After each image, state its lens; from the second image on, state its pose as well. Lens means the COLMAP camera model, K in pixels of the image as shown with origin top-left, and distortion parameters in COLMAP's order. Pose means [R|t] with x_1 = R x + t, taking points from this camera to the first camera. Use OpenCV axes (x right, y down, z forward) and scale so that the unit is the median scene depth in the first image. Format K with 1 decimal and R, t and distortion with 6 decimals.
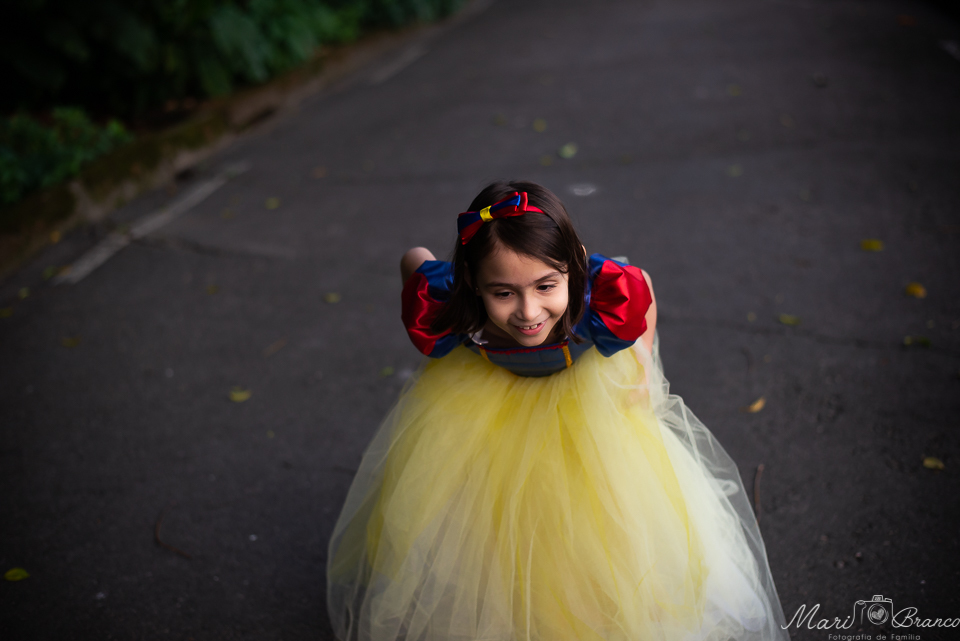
lens RADIAL K [[1411.0, 0, 480.4], [0, 1411.0, 320.5], [0, 0, 1]] dist [-0.081784, 0.000000]
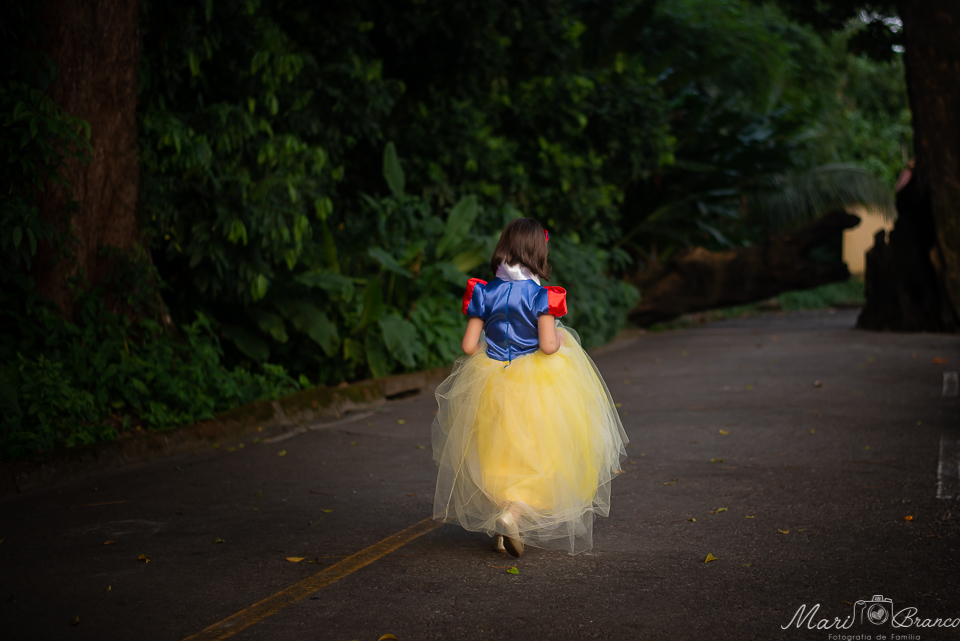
lens RADIAL K [[1411.0, 0, 480.0], [0, 1411.0, 320.1], [0, 0, 1]] dist [-0.081784, 0.000000]
pose [[0.990243, 0.058283, -0.126579, 0.099796], [-0.087888, 0.966109, -0.242714, 0.140311], [0.108143, 0.251470, 0.961804, -0.392592]]
